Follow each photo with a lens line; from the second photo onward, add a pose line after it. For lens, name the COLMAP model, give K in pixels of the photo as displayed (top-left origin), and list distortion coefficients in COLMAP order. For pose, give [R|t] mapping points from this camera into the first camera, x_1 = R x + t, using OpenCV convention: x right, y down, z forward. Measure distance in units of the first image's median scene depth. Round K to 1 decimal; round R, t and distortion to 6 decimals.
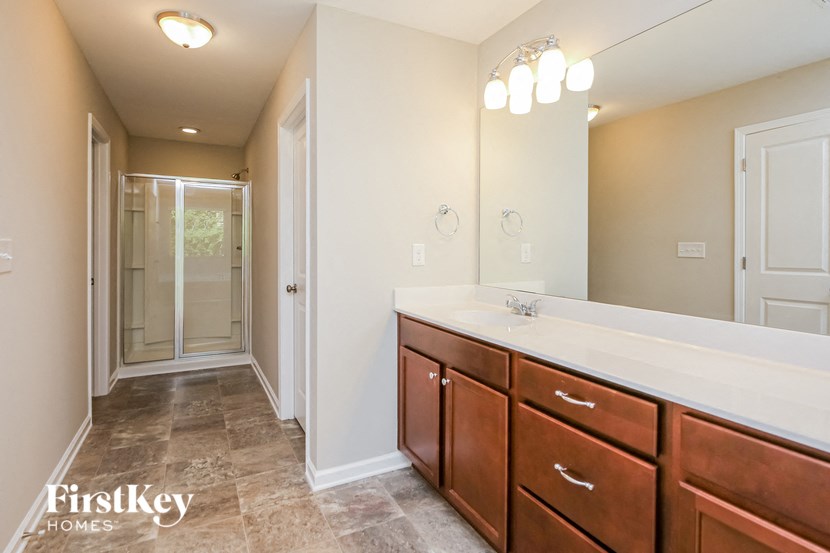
lens RADIAL K [[423.0, 0, 414.2], [0, 423.0, 251.6], [0, 0, 1]] dist [0.001236, -0.000172]
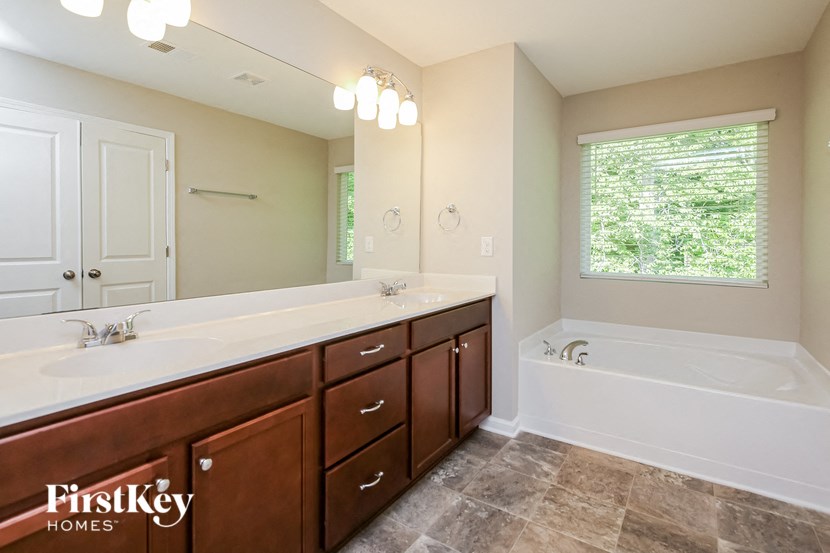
lens RADIAL K [[408.3, 0, 400.7], [0, 408.3, 276.6], [0, 0, 1]] dist [0.000680, 0.000404]
pose [[-0.450882, -0.080547, 0.888942, -0.916871], [0.001954, 0.995829, 0.091224, -0.011989], [-0.892581, 0.042868, -0.448844, 1.760388]]
